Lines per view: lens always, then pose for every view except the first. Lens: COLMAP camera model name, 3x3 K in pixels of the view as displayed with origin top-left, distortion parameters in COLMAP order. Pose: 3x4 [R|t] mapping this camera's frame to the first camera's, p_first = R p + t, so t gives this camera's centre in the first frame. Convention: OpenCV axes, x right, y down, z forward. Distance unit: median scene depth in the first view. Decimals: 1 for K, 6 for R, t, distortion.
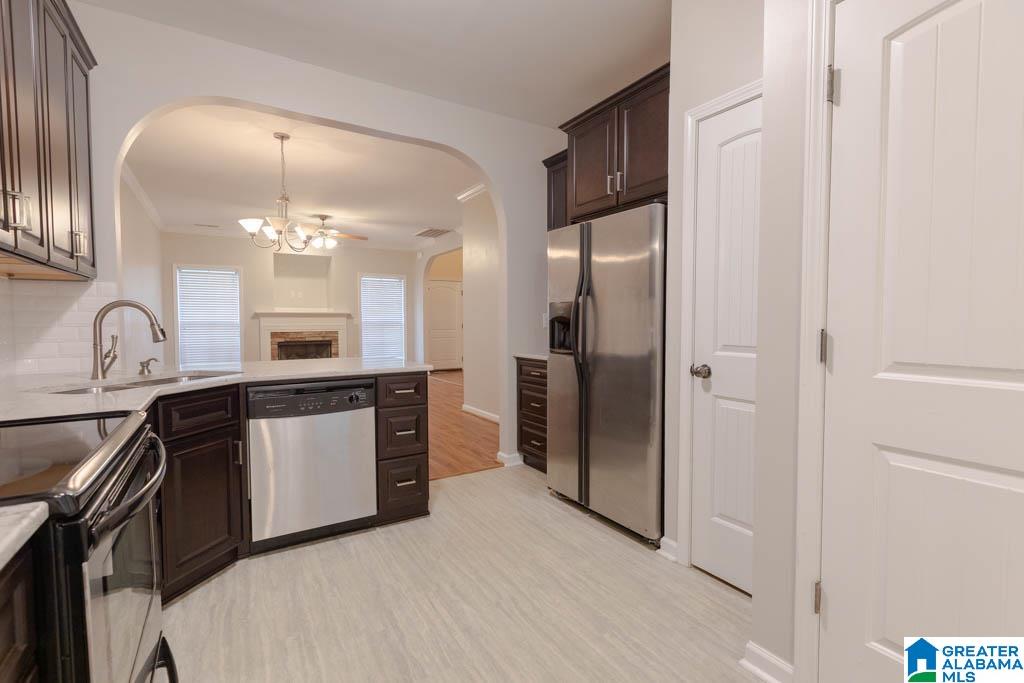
lens RADIAL K [[469.6, 0, 512.0], [0, 469.6, 341.5], [0, 0, 1]] dist [0.001124, 0.000298]
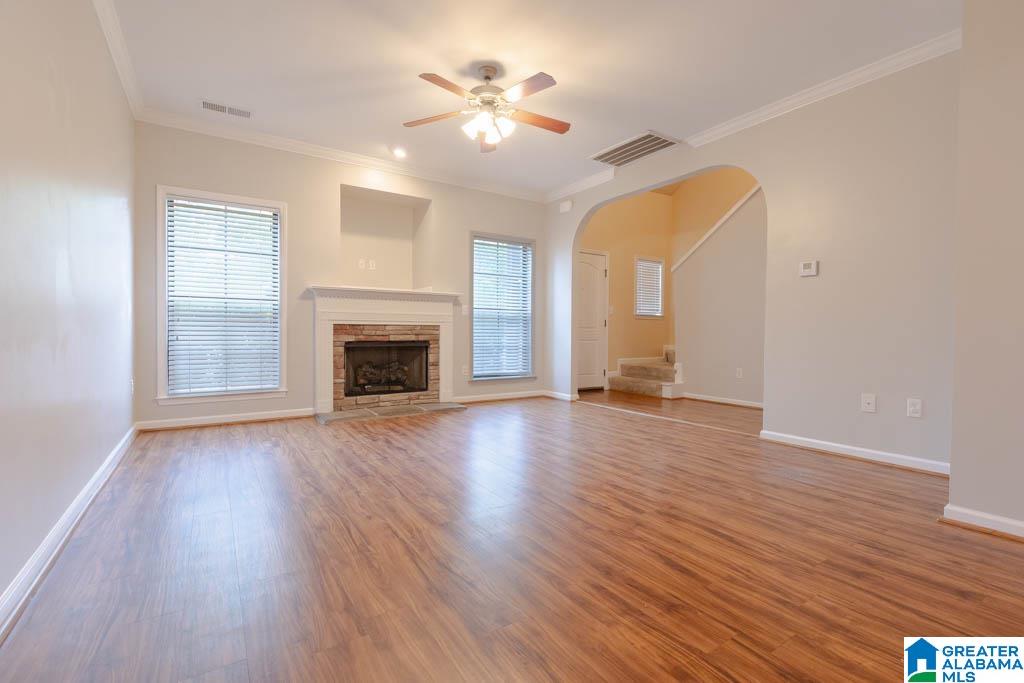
lens RADIAL K [[455.7, 0, 512.0], [0, 455.7, 341.5], [0, 0, 1]] dist [-0.000325, 0.000023]
pose [[0.999387, 0.010339, 0.033446, -0.849606], [-0.009532, 0.999662, -0.024182, 0.032283], [-0.033684, 0.023848, 0.999148, 1.198637]]
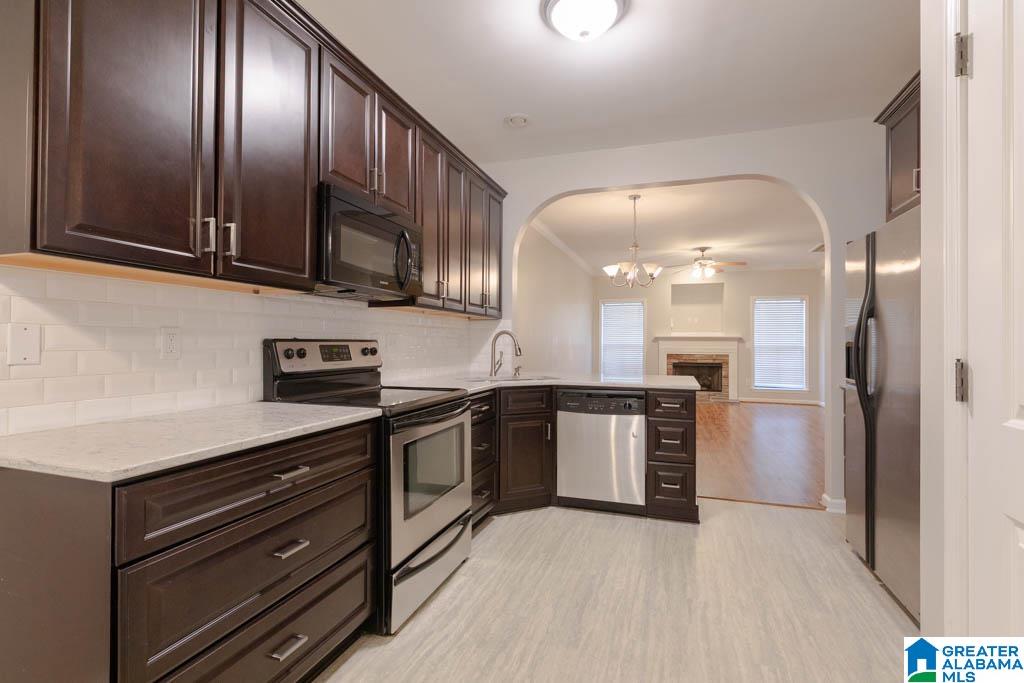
lens RADIAL K [[469.6, 0, 512.0], [0, 469.6, 341.5], [0, 0, 1]] dist [0.001124, 0.000298]
pose [[0.631778, 0.003991, -0.775139, 0.354333], [-0.042700, 0.998648, -0.029661, 0.000120], [0.773973, 0.051837, 0.631094, -0.034683]]
